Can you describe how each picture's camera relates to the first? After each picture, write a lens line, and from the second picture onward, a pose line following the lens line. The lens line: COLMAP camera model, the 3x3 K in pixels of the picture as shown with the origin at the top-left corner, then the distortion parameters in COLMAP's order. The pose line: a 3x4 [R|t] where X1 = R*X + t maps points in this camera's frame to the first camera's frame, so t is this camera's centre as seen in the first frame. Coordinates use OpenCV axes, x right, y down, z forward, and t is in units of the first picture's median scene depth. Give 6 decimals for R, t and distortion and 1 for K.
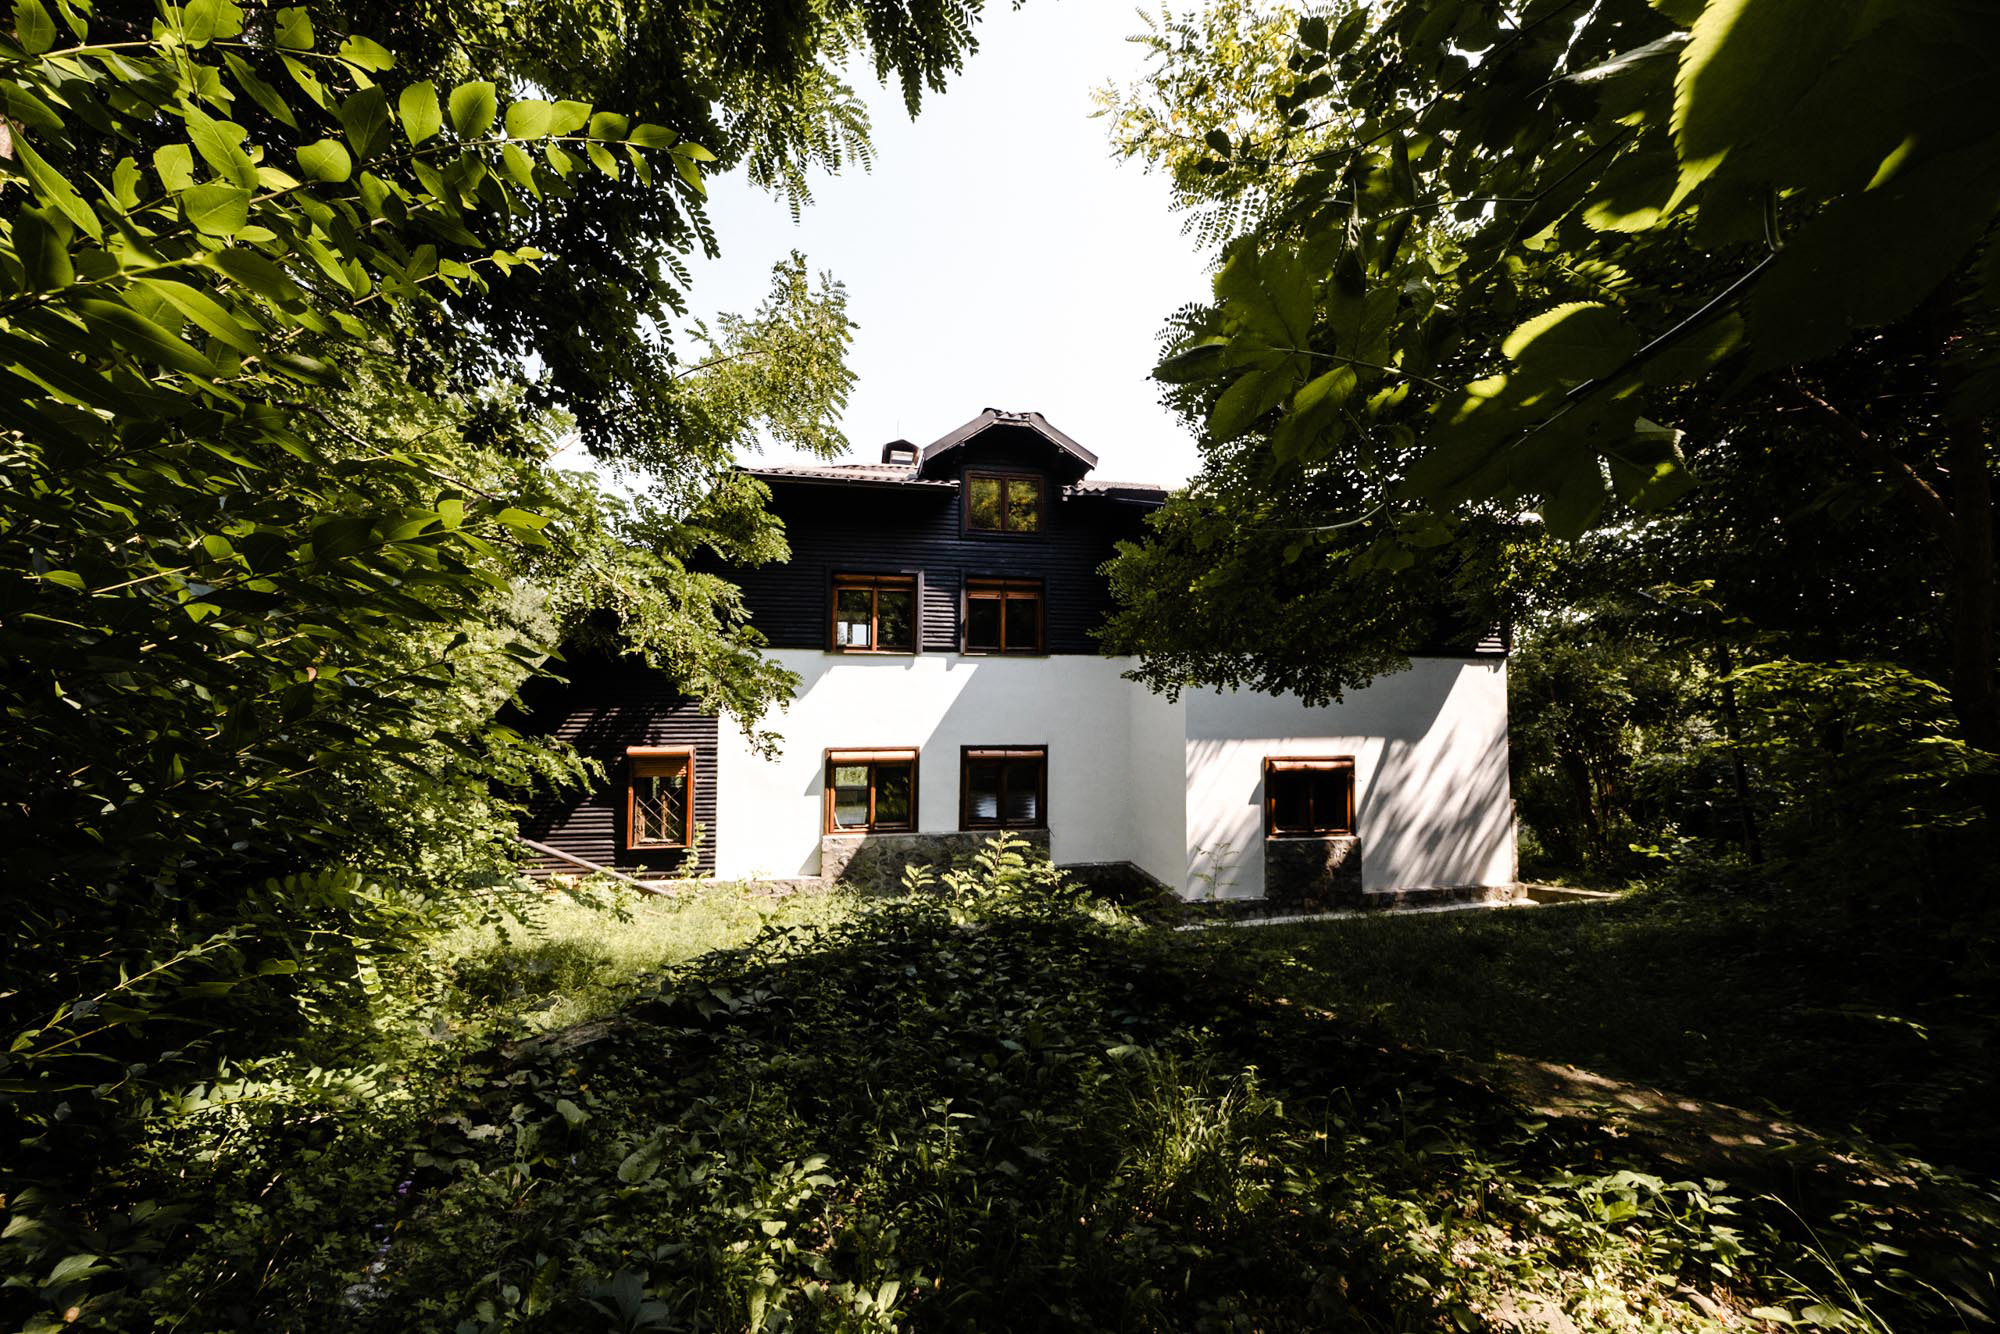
lens RADIAL K [[665.9, 0, 1000.0], [0, 665.9, 667.0], [0, 0, 1]] dist [-0.035740, 0.006930]
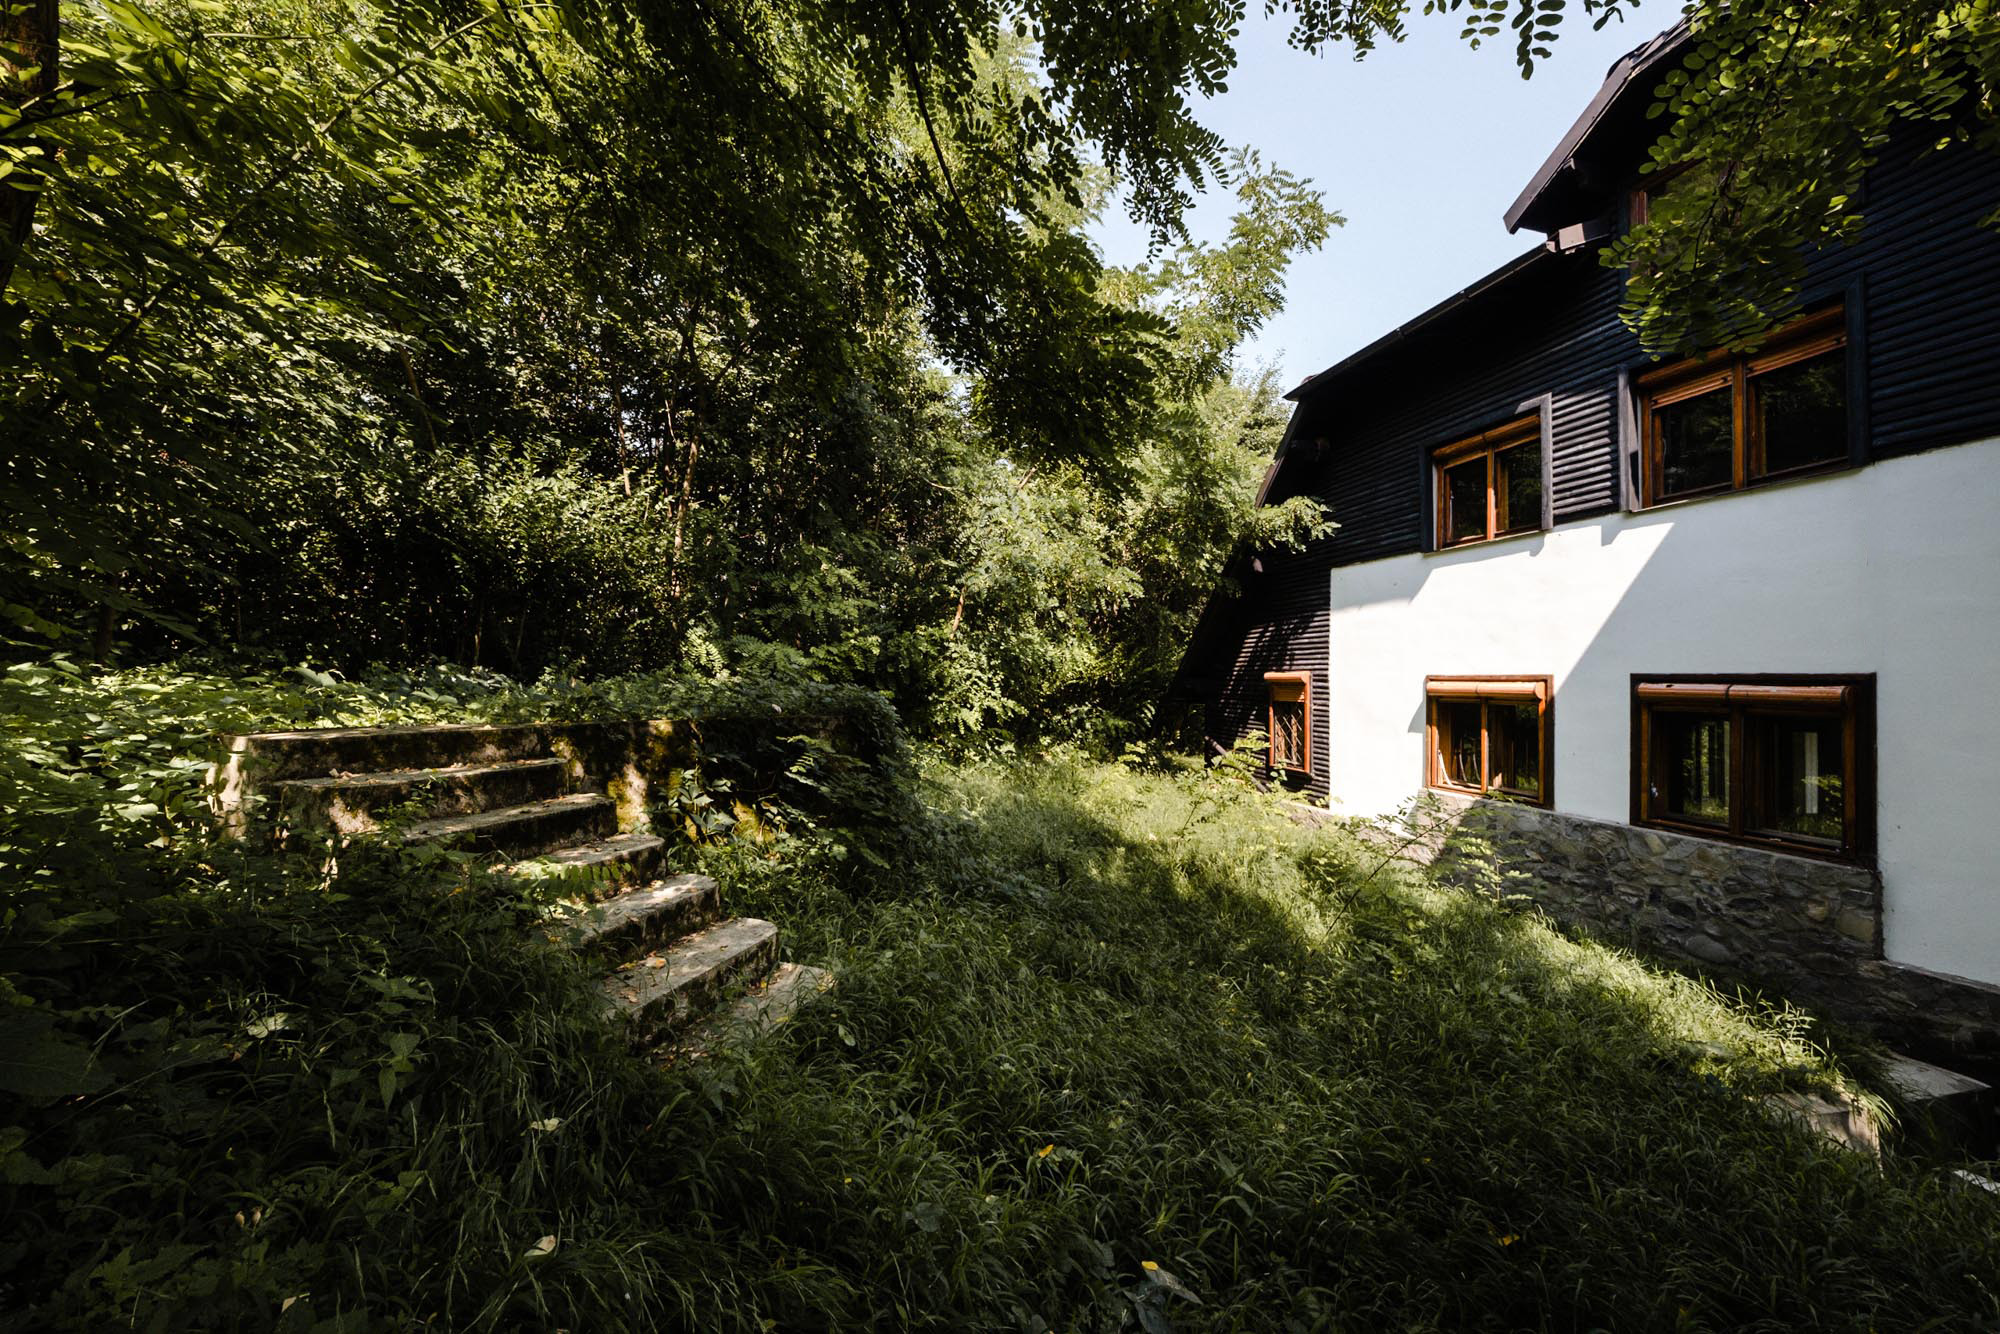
lens RADIAL K [[665.9, 0, 1000.0], [0, 665.9, 667.0], [0, 0, 1]] dist [-0.035740, 0.006930]
pose [[0.070661, -0.015715, -0.997377, 0.458555], [0.049939, 0.998678, -0.012198, 0.092797], [0.996250, -0.048947, 0.071352, 0.430339]]
